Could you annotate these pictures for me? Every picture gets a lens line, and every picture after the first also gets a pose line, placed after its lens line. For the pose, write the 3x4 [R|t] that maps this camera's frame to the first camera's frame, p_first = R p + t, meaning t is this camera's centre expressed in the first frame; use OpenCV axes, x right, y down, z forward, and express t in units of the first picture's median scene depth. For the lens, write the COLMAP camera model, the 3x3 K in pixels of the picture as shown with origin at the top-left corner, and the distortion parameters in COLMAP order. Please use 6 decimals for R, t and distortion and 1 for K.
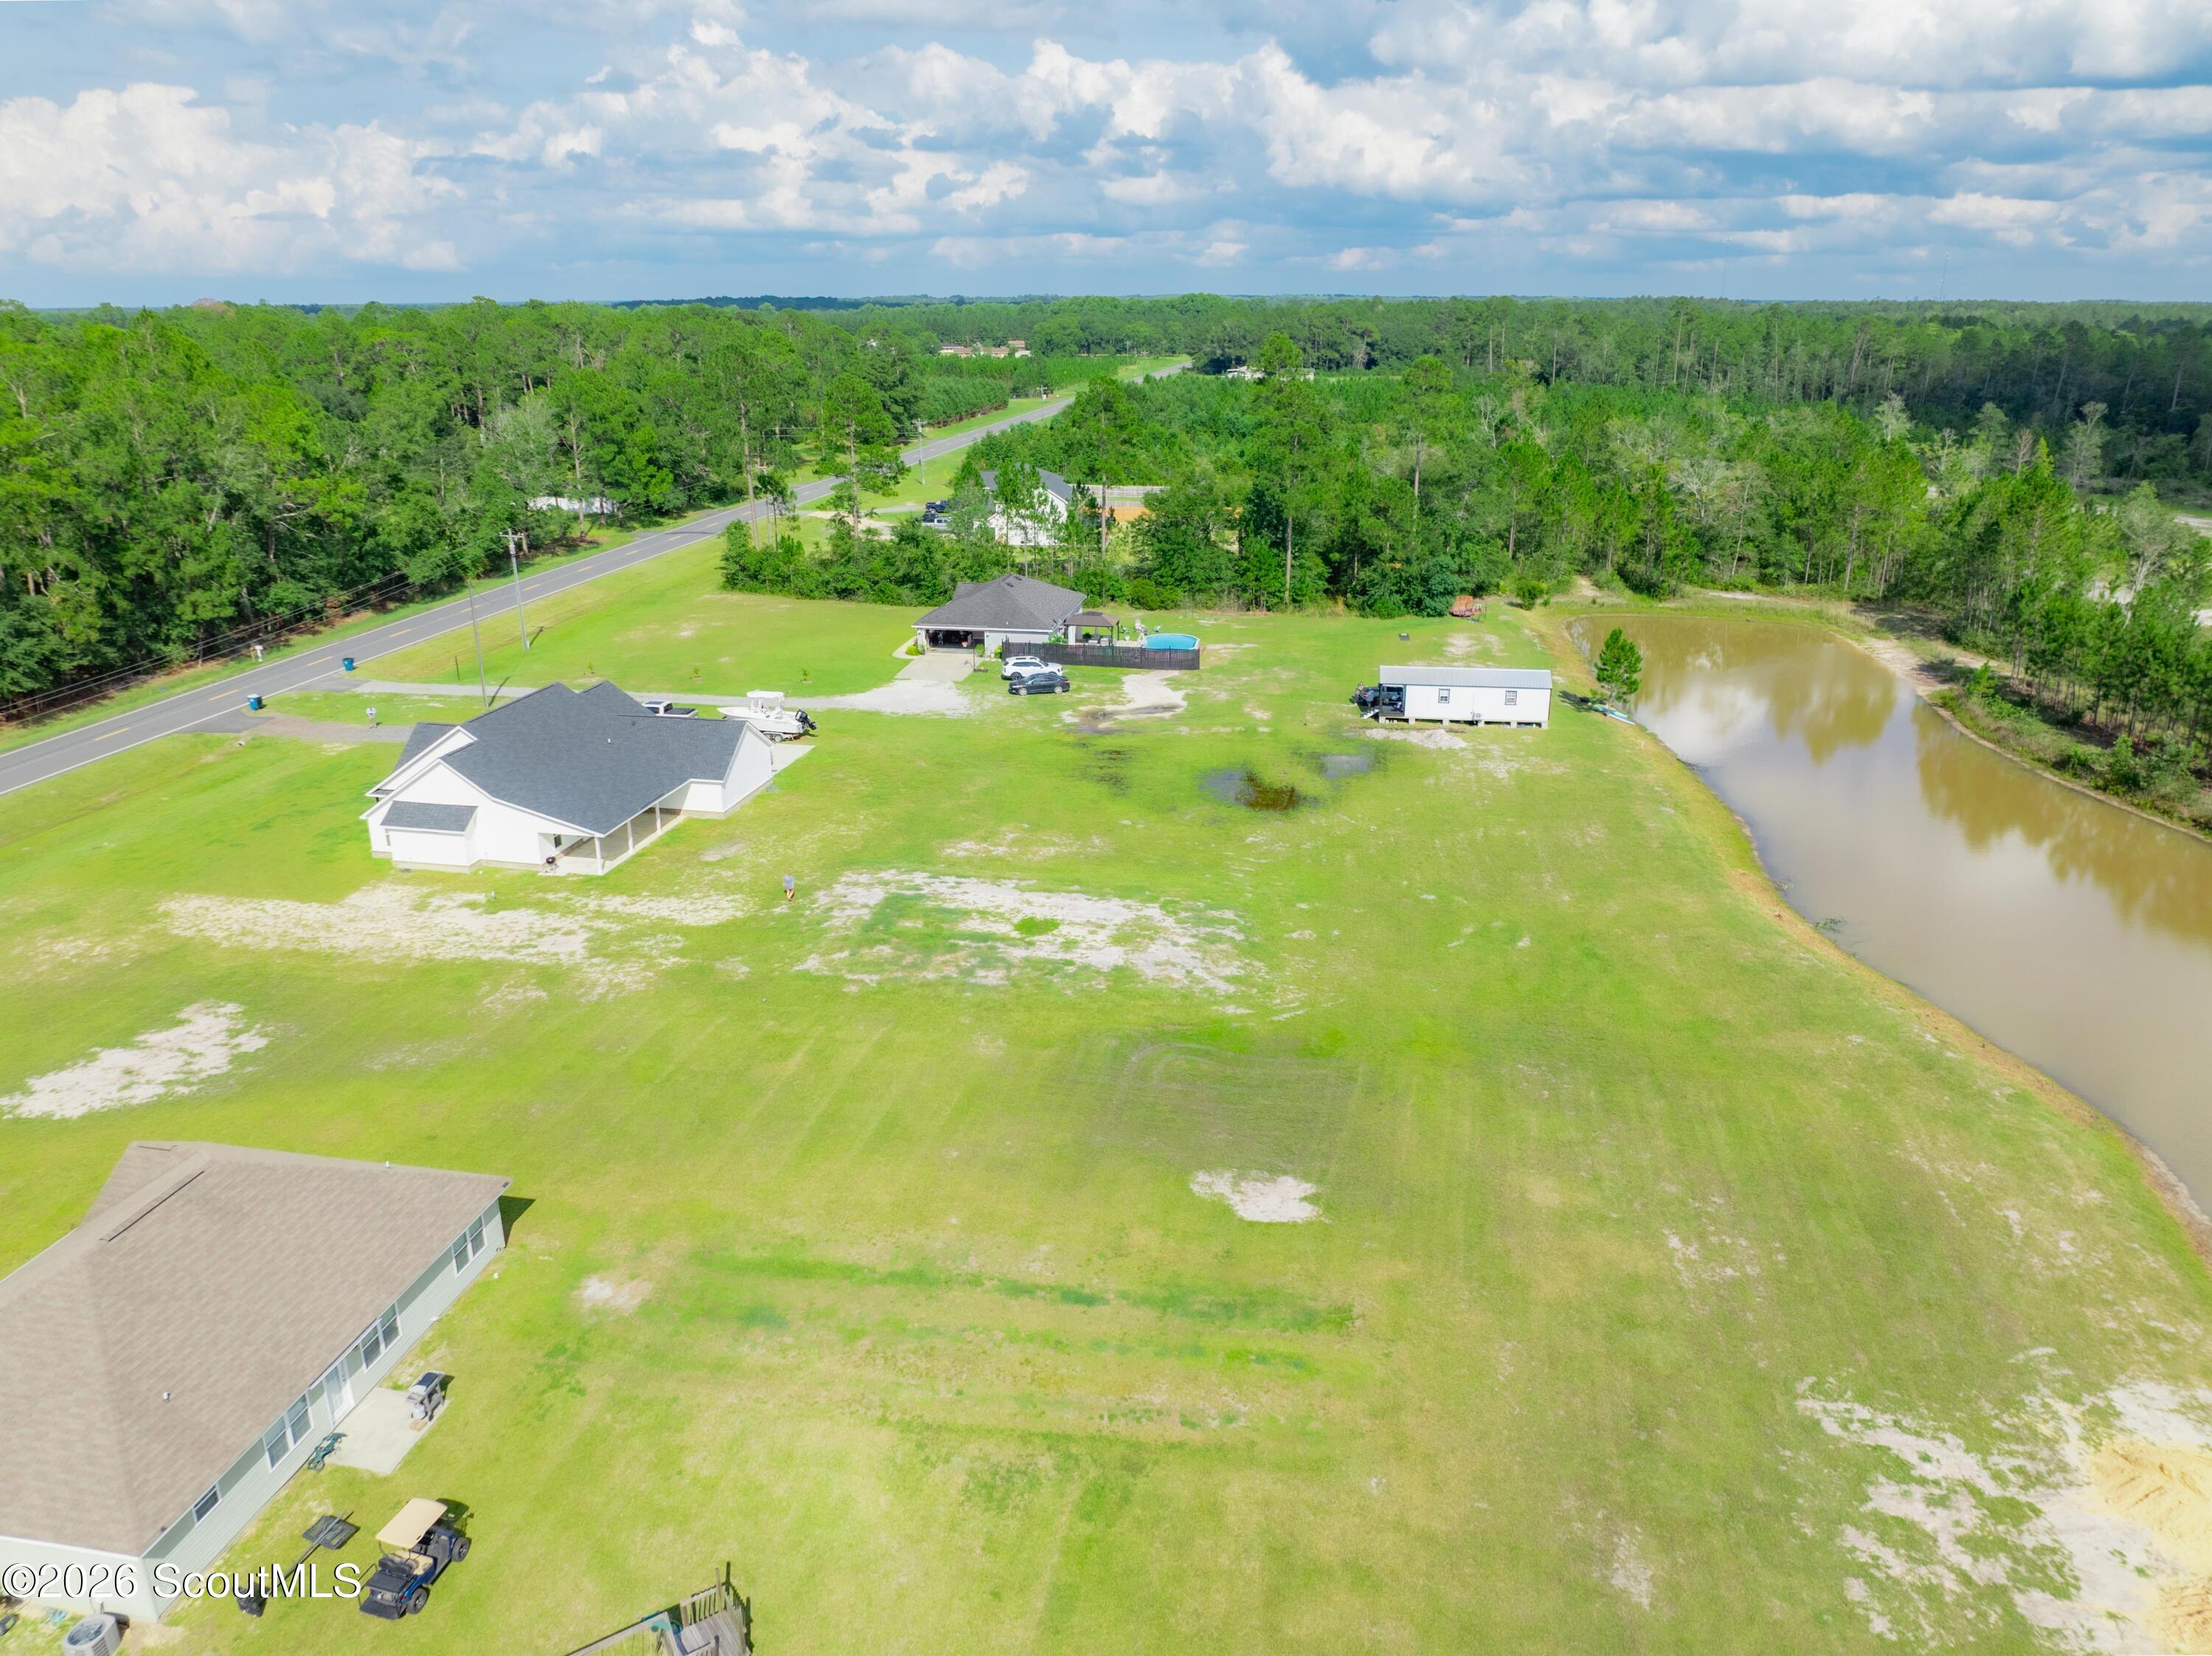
lens RADIAL K [[1568.1, 0, 1106.0], [0, 1568.1, 828.0], [0, 0, 1]] dist [-0.046352, 0.020317]
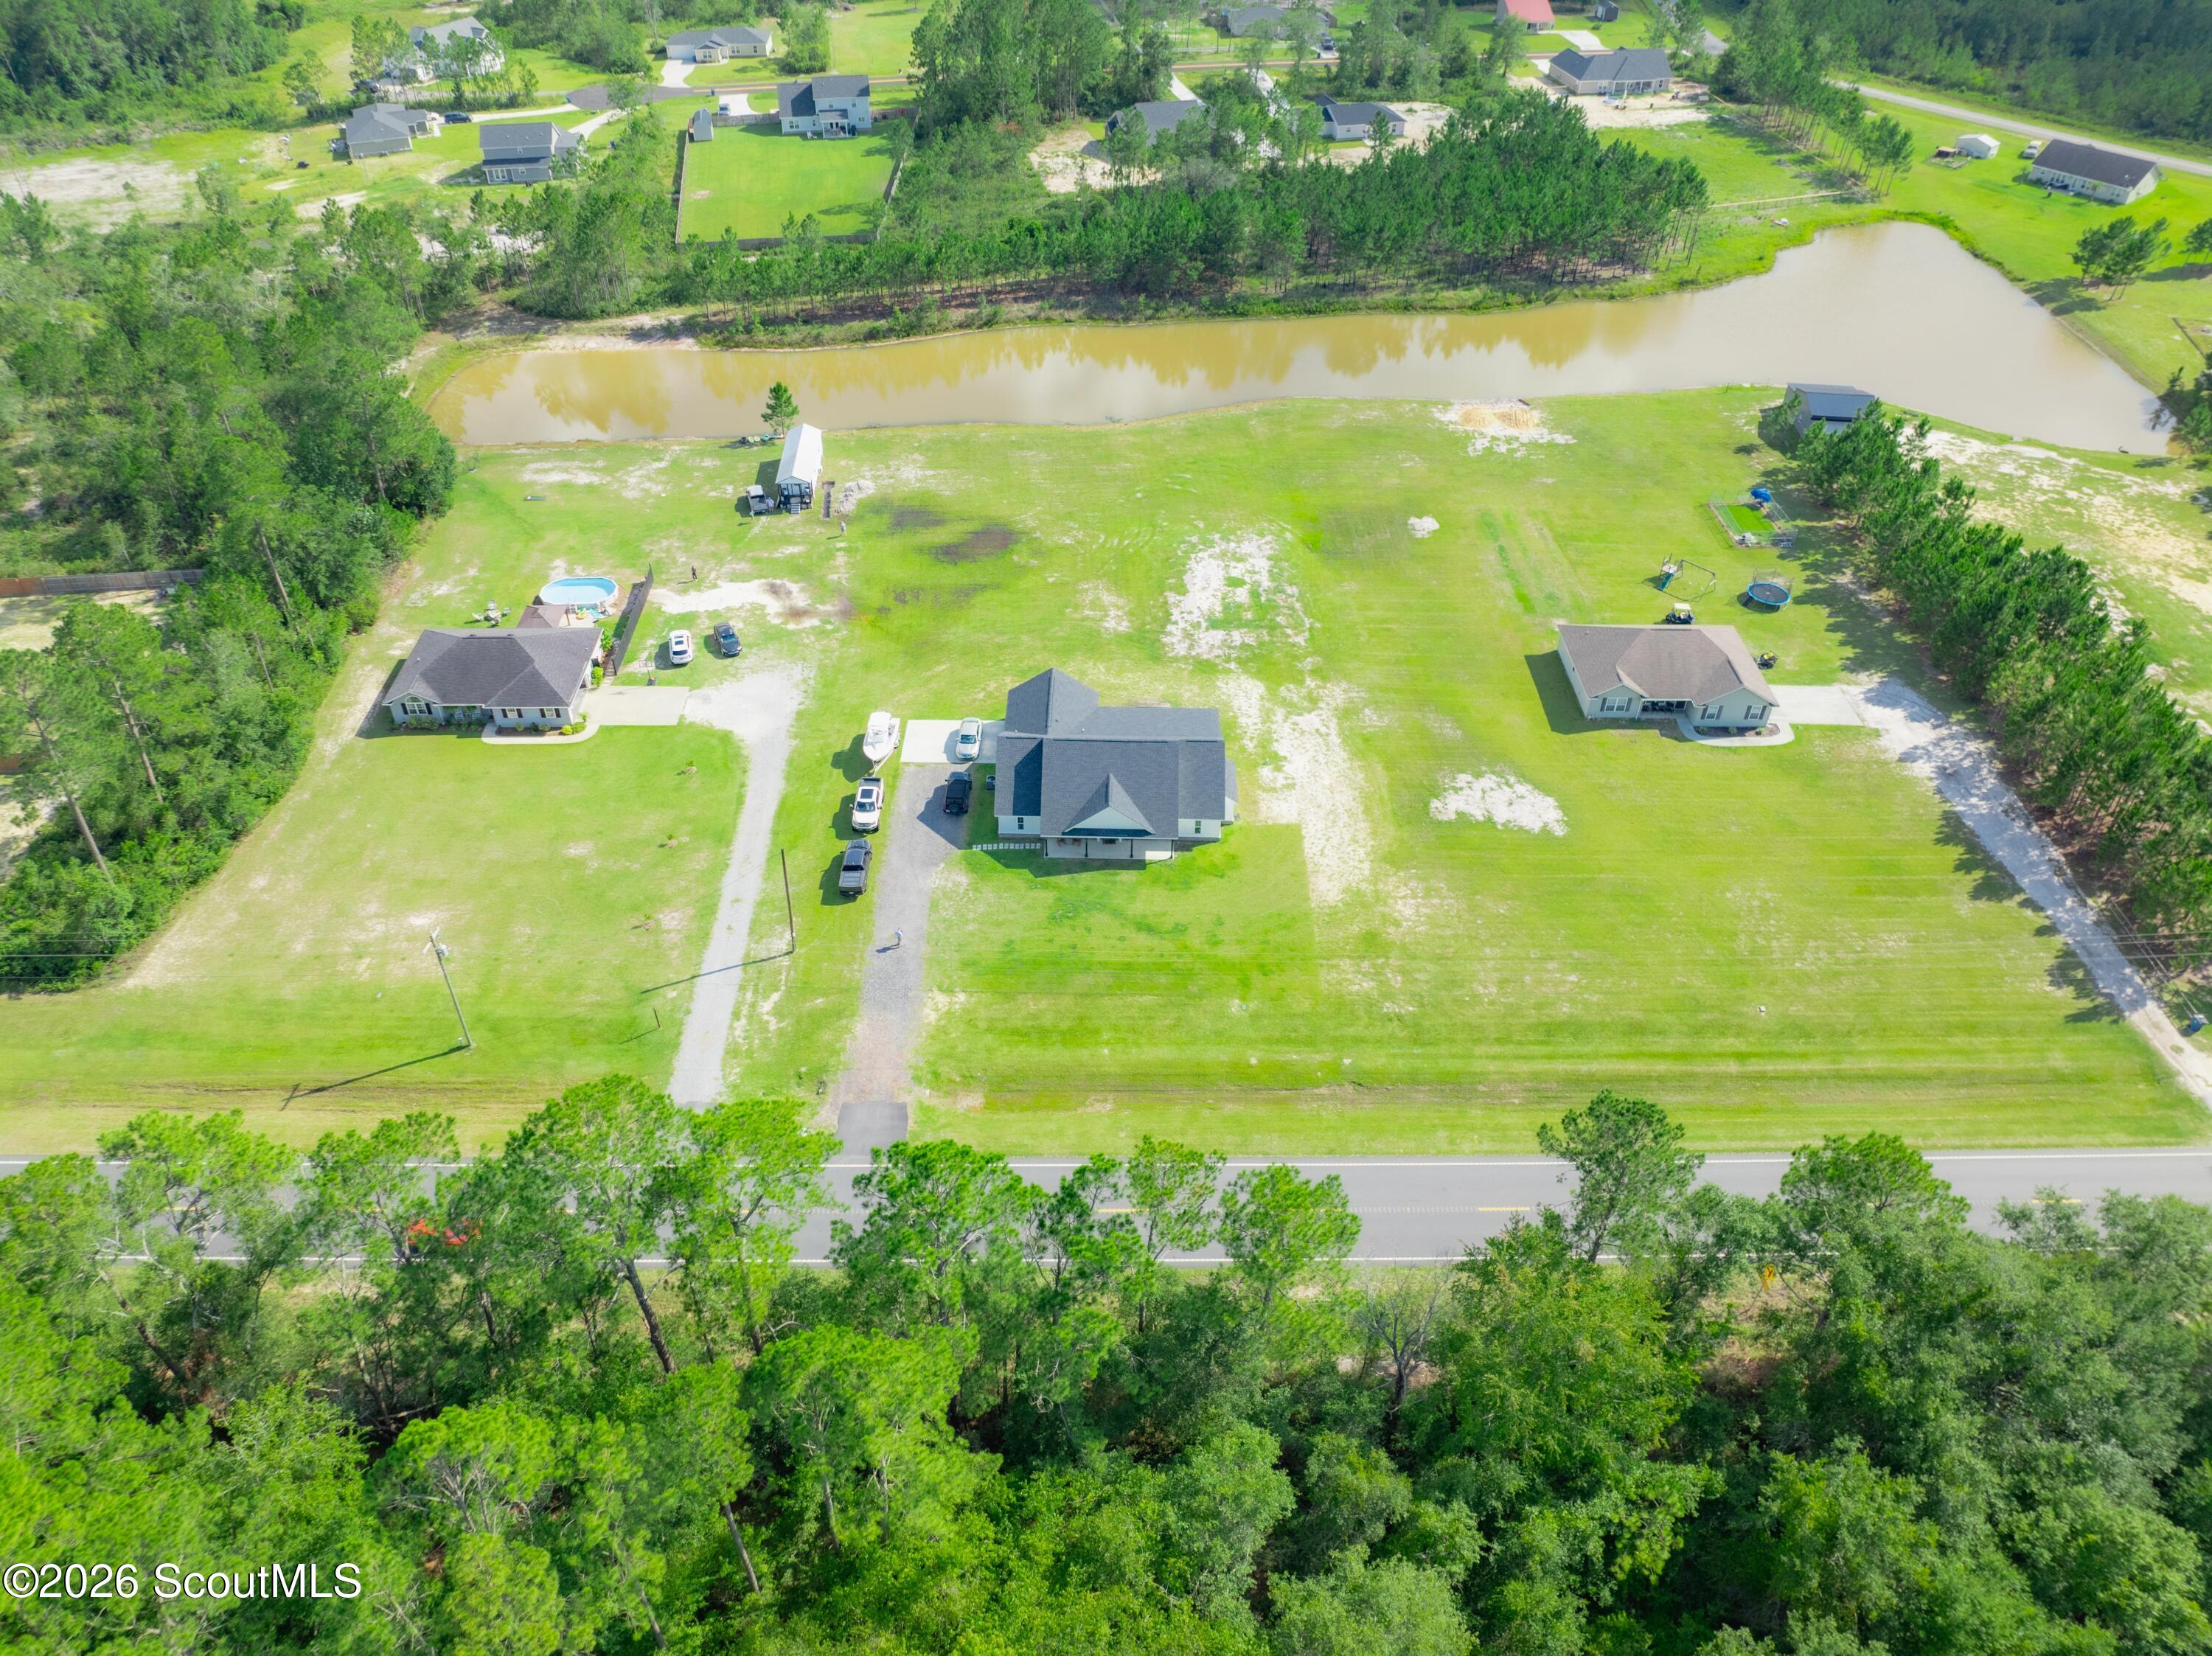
lens RADIAL K [[1568.1, 0, 1106.0], [0, 1568.1, 828.0], [0, 0, 1]] dist [-0.046352, 0.020317]
pose [[-0.186746, -0.632063, 0.752078, -1.760073], [0.312673, 0.687497, 0.655426, -1.110957], [-0.931323, 0.357552, 0.069242, 1.150279]]
